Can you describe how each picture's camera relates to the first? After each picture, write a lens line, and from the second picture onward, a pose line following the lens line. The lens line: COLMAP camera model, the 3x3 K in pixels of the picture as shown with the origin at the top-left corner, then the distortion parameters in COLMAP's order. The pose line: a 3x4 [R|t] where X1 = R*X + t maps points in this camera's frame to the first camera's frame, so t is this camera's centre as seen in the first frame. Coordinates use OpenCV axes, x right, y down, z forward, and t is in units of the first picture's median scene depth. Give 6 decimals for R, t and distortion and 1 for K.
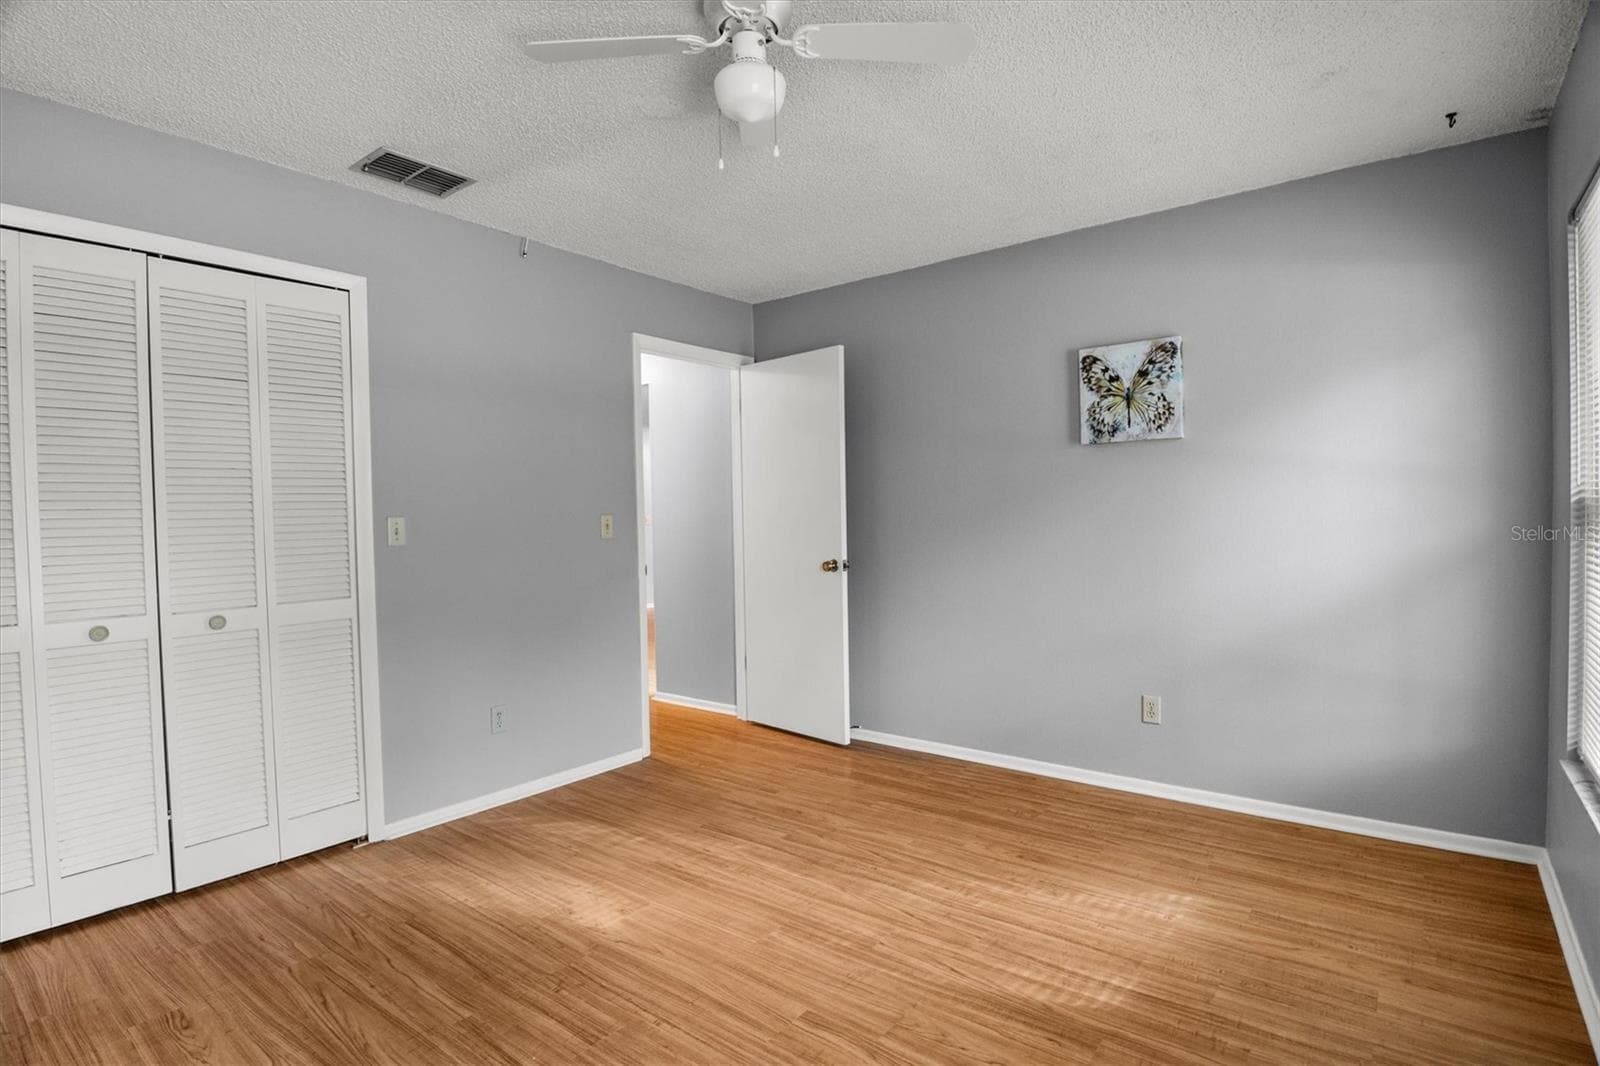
lens RADIAL K [[776.3, 0, 831.2], [0, 776.3, 532.8], [0, 0, 1]] dist [-0.037095, -0.000572]
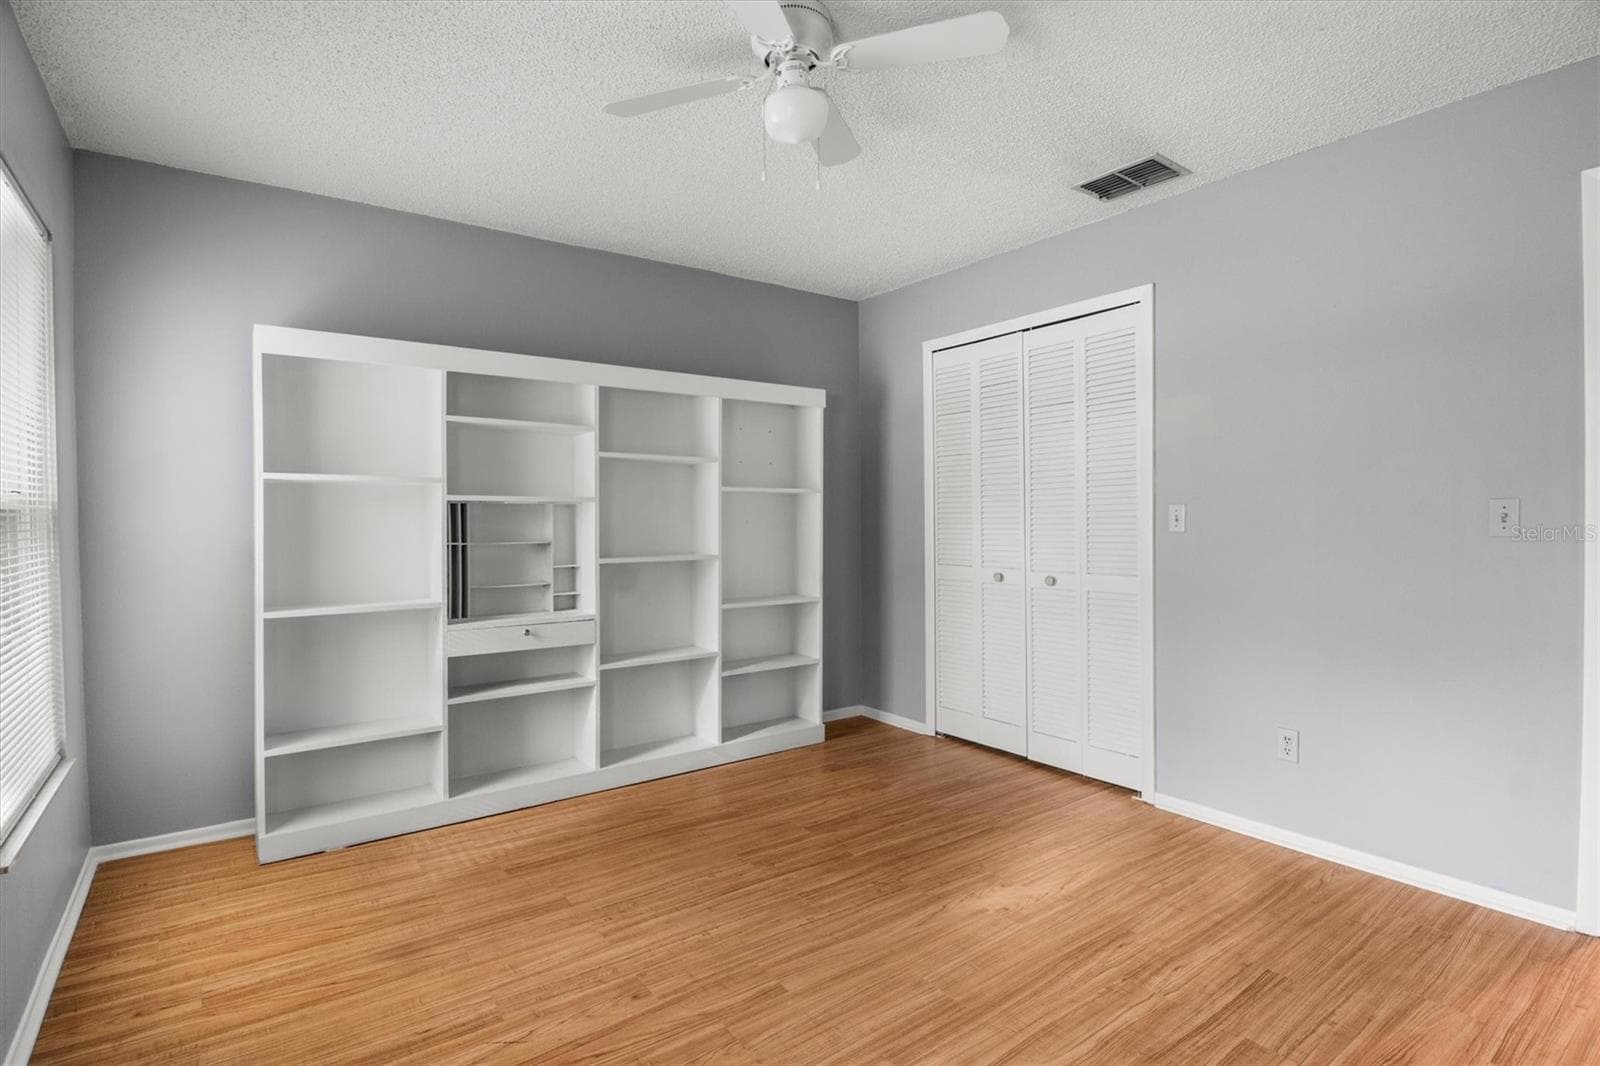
lens RADIAL K [[798.2, 0, 798.4], [0, 798.2, 532.1], [0, 0, 1]] dist [-0.017698, -0.007722]
pose [[-0.297634, 0.037099, -0.953959, 0.756067], [-0.009303, 0.999085, 0.041756, -0.028913], [0.954635, 0.021302, -0.297017, 1.038801]]
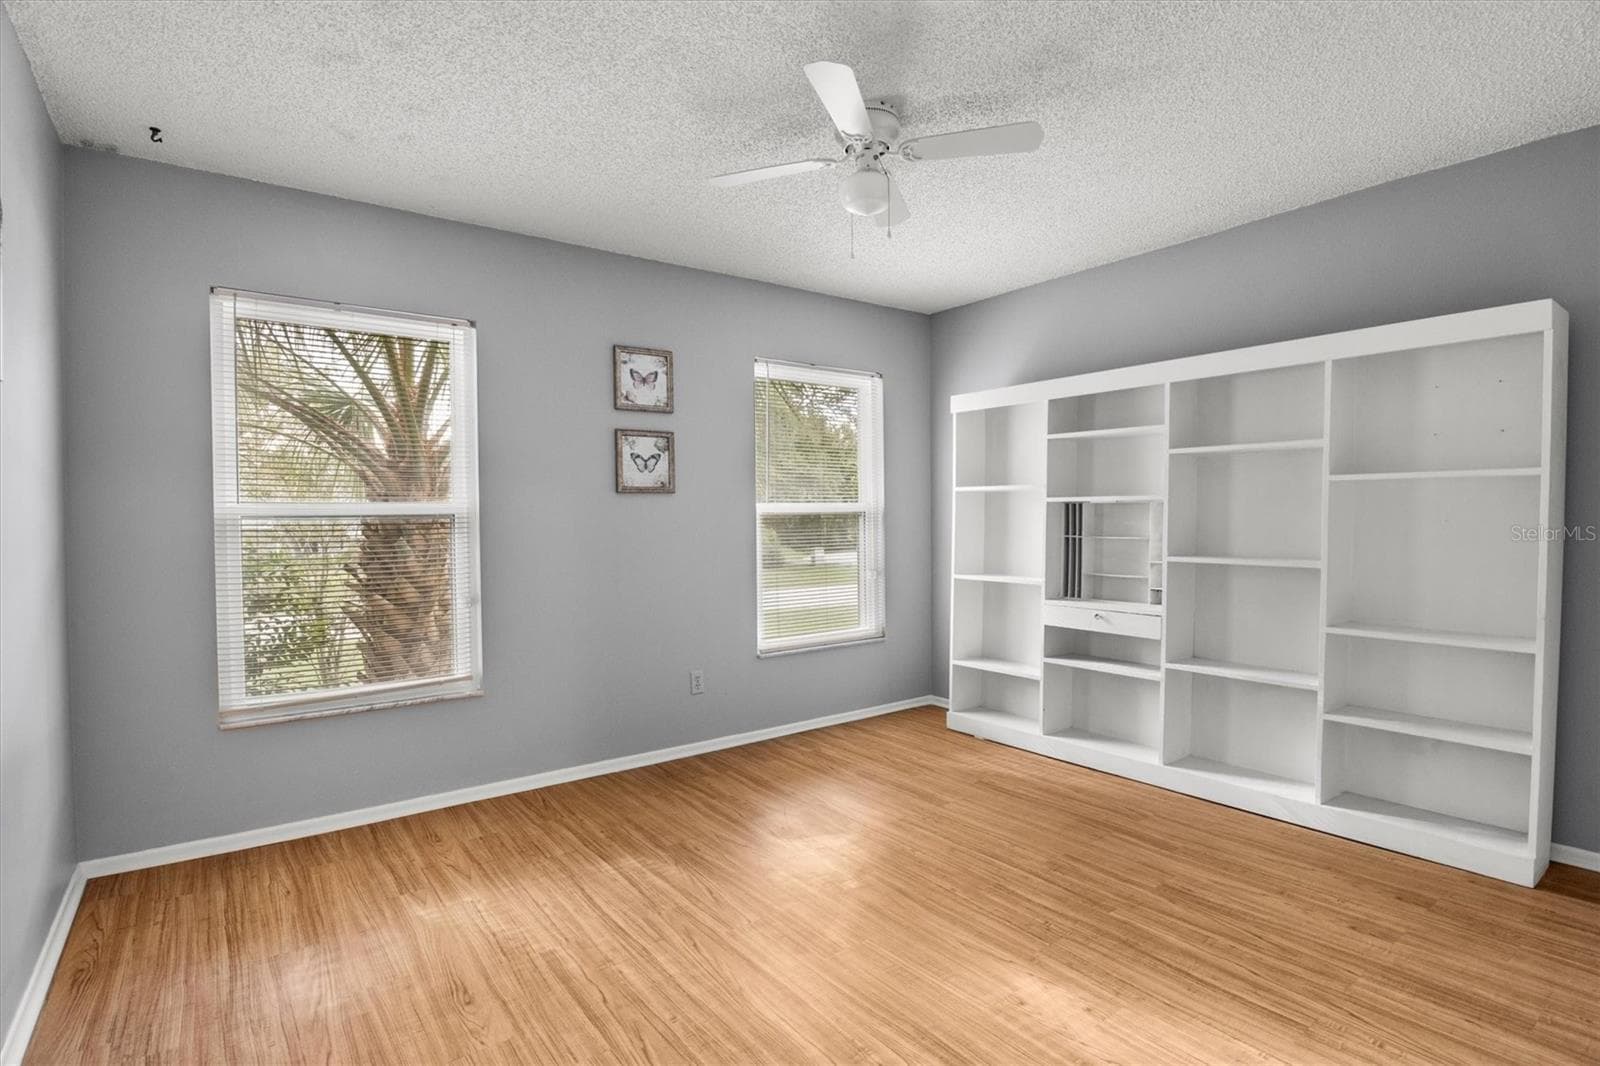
lens RADIAL K [[798.2, 0, 798.4], [0, 798.2, 532.1], [0, 0, 1]] dist [-0.017698, -0.007722]
pose [[-0.952845, 0.017496, 0.302954, -0.309059], [0.029073, 0.999007, 0.033747, -0.028129], [-0.302063, 0.040963, -0.952407, 1.829845]]
